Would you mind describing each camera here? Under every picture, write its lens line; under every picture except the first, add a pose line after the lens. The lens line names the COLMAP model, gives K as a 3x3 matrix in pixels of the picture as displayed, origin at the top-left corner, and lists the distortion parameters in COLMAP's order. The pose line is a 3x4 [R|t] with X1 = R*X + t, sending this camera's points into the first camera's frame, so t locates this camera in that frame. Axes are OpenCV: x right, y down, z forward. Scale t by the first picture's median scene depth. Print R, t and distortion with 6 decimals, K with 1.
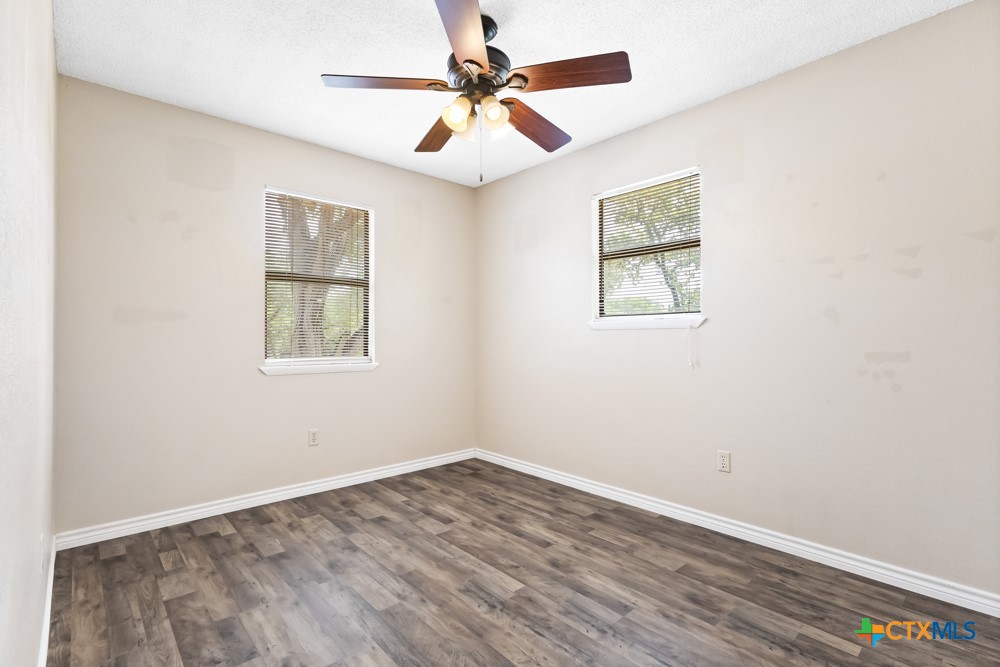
lens RADIAL K [[472.5, 0, 490.5], [0, 472.5, 335.6], [0, 0, 1]] dist [0.000915, -0.000147]
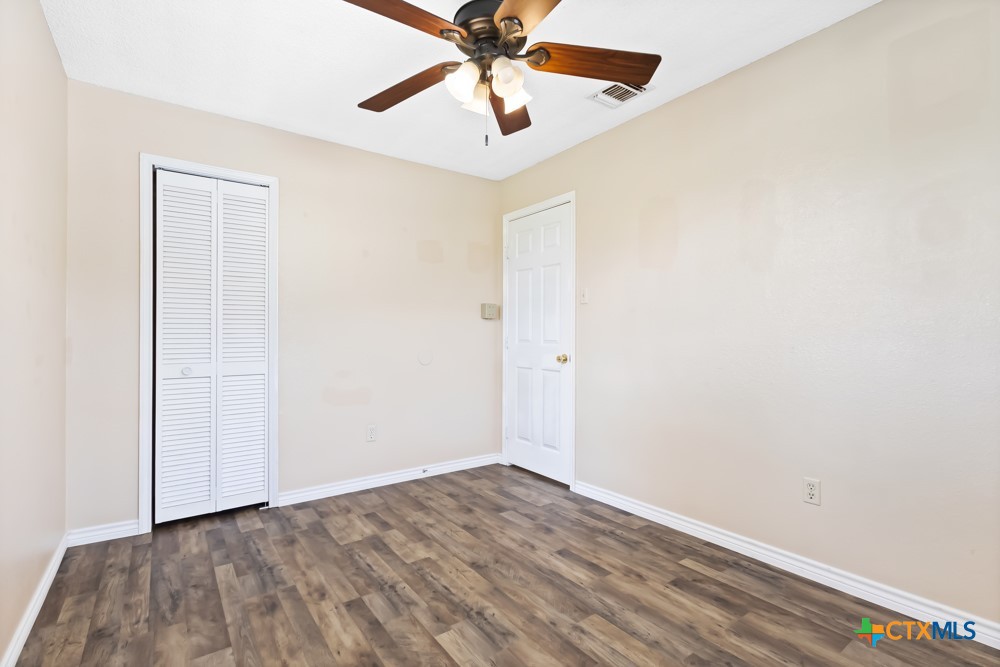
lens RADIAL K [[472.5, 0, 490.5], [0, 472.5, 335.6], [0, 0, 1]] dist [0.000915, -0.000147]
pose [[-0.994126, 0.001268, 0.108222, -0.125387], [0.001517, 0.999996, 0.002225, -0.001752], [-0.108219, 0.002376, -0.994124, 1.992707]]
